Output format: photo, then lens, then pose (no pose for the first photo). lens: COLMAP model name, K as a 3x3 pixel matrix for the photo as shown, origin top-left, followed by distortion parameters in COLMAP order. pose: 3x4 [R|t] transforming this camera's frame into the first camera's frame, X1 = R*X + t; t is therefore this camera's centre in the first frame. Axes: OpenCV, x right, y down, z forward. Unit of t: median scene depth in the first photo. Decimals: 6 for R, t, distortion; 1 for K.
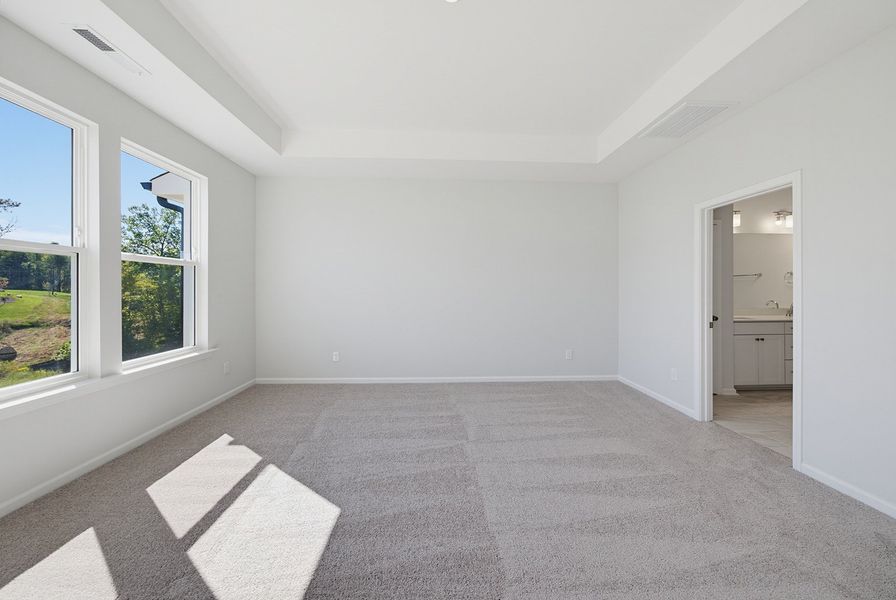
lens RADIAL K [[305.4, 0, 450.4], [0, 305.4, 291.7], [0, 0, 1]] dist [-0.000787, -0.000013]
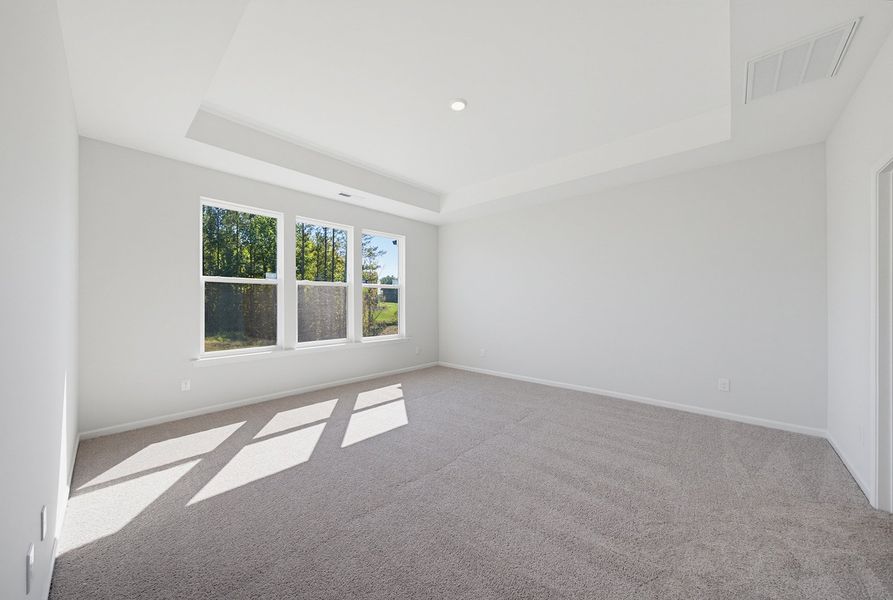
lens RADIAL K [[313.0, 0, 446.0], [0, 313.0, 305.3], [0, 0, 1]] dist [-0.002313, 0.000064]
pose [[0.701954, 0.002361, -0.712218, 0.634418], [0.003131, 0.999975, 0.006401, 0.000399], [0.712215, -0.006723, 0.701929, -0.078558]]
